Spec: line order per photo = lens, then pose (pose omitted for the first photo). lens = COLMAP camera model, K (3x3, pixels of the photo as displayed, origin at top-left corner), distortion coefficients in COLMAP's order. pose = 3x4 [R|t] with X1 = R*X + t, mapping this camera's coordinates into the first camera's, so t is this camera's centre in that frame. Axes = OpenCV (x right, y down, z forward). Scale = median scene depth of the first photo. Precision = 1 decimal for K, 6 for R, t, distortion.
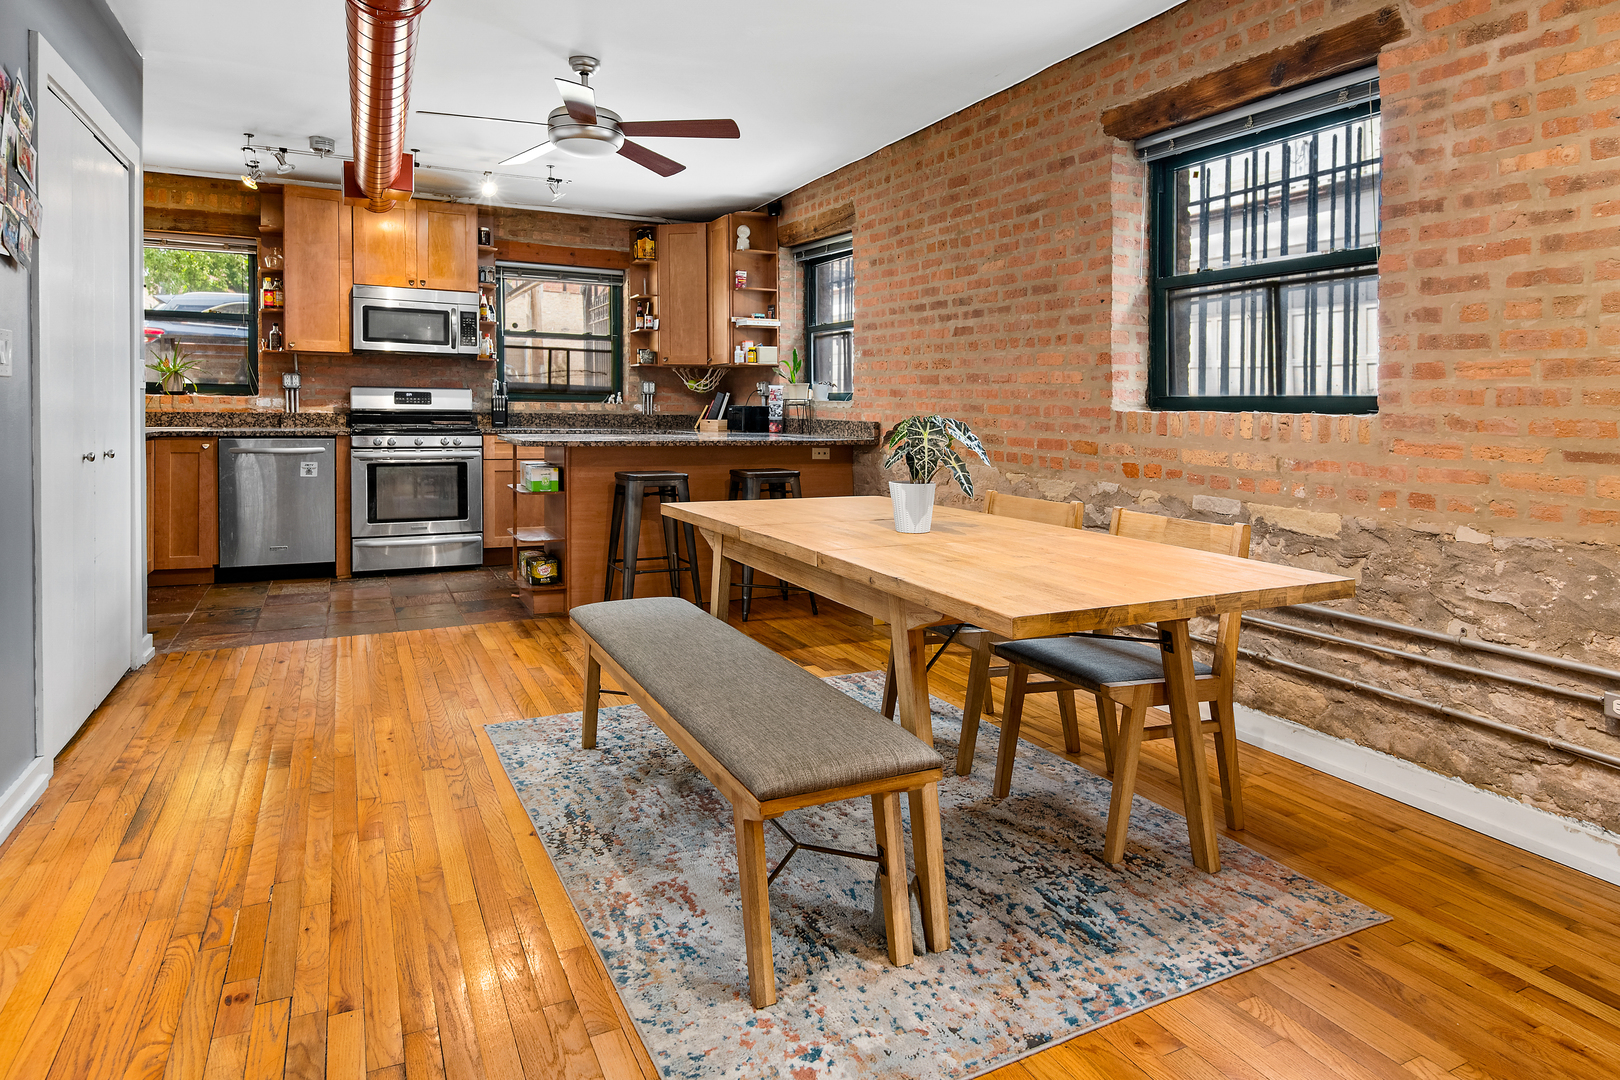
lens RADIAL K [[1048.8, 0, 1016.0], [0, 1048.8, 471.3], [0, 0, 1]] dist [-0.013724, -0.002158]
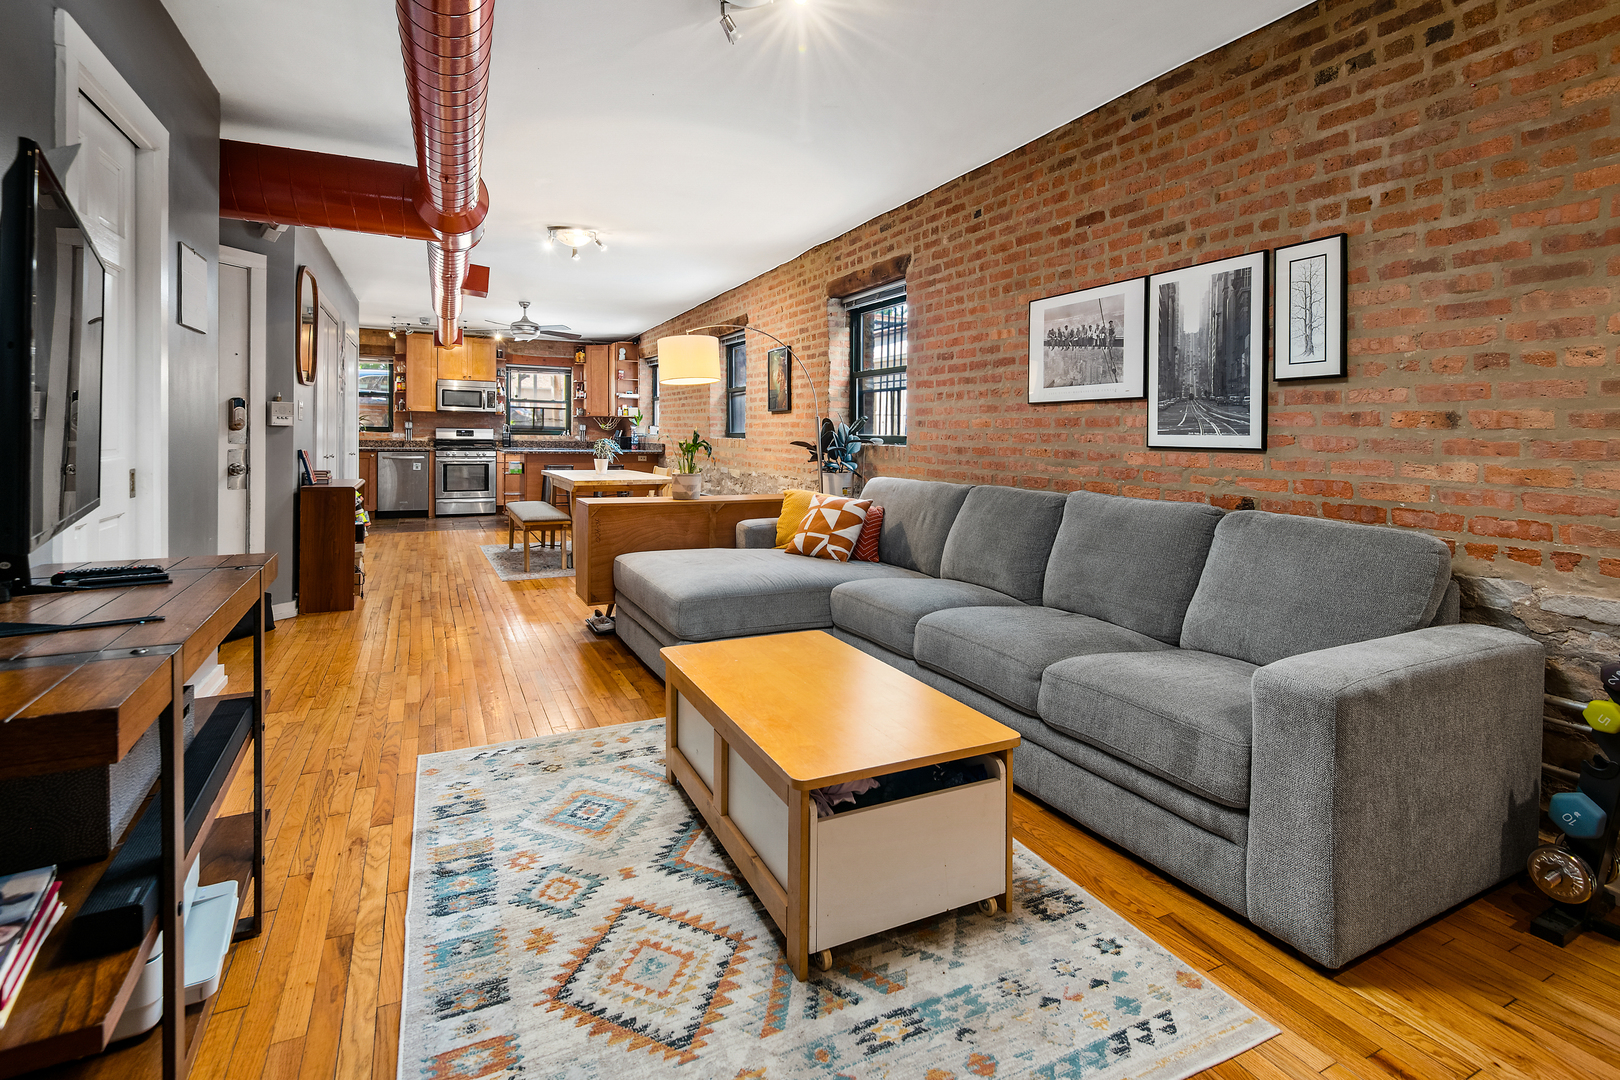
lens RADIAL K [[813.9, 0, 849.1], [0, 813.9, 474.4], [0, 0, 1]] dist [-0.001270, -0.001002]
pose [[0.996263, 0.002787, -0.086327, 0.296306], [-0.004217, 0.999857, -0.016386, 0.031875], [0.086269, 0.016689, 0.996132, -0.499160]]
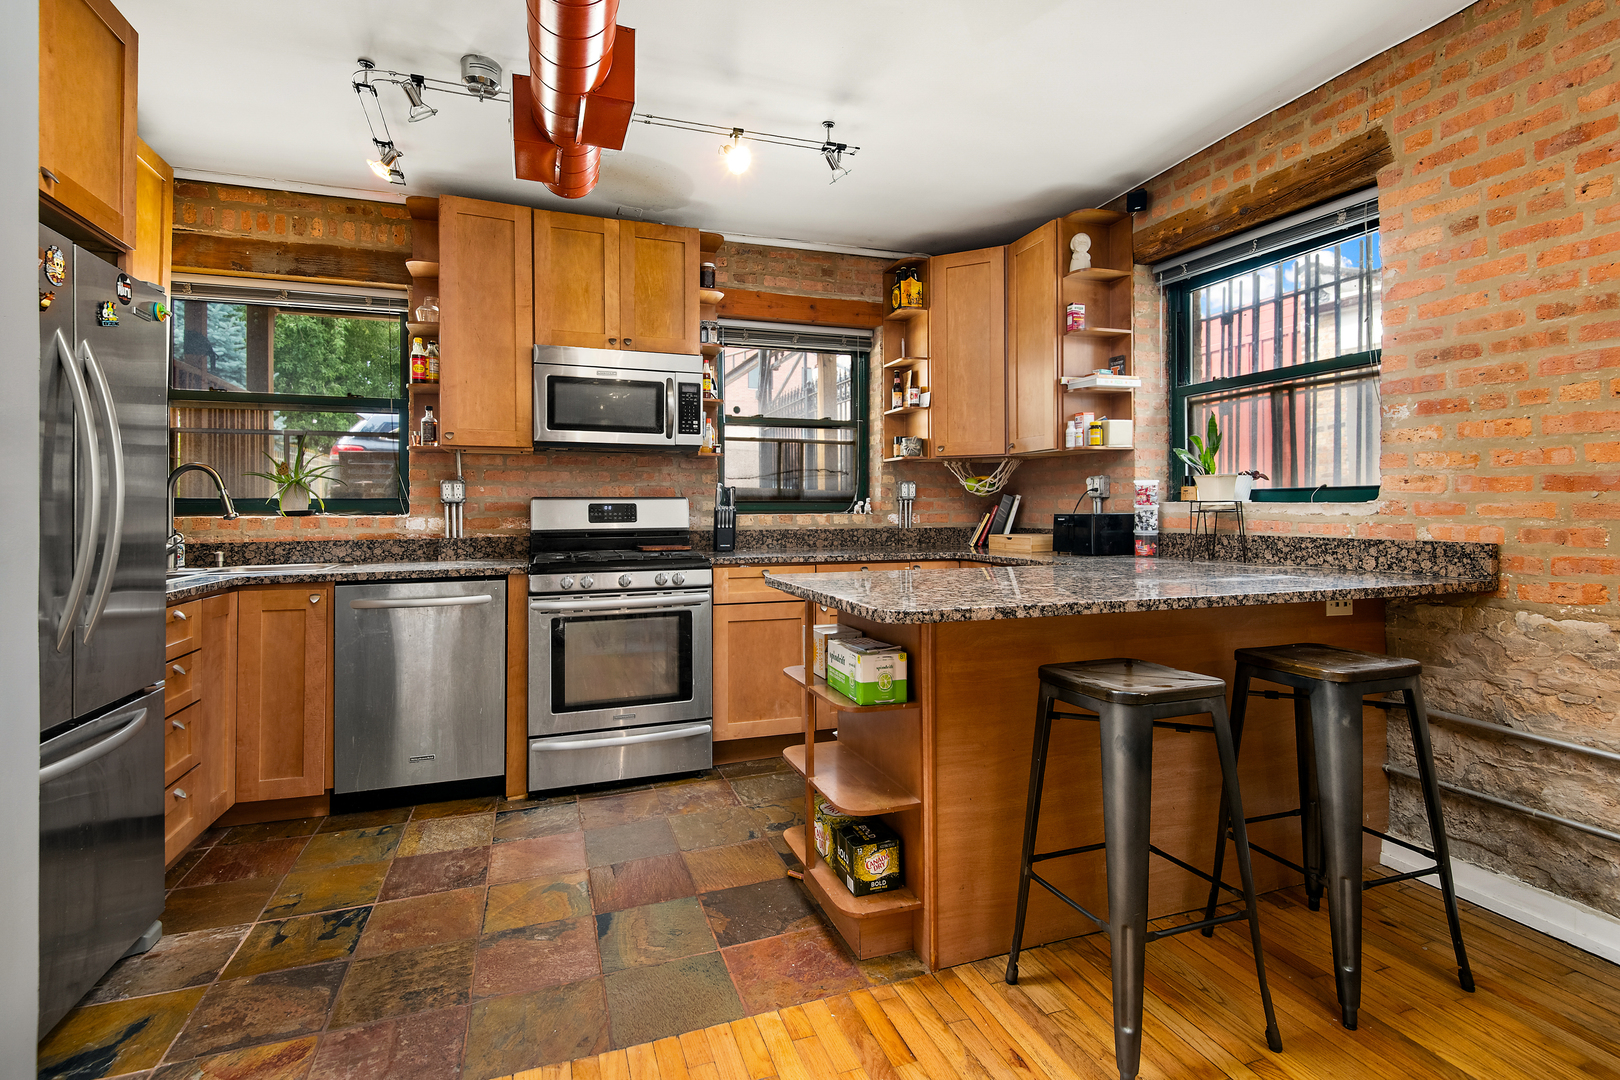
lens RADIAL K [[774.5, 0, 811.8], [0, 774.5, 518.7], [0, 0, 1]] dist [0.002149, -0.000281]
pose [[0.972672, -0.019028, -0.231402, -0.320543], [0.008575, 0.998900, -0.046094, -0.040181], [0.232025, 0.042850, 0.971766, 0.515666]]
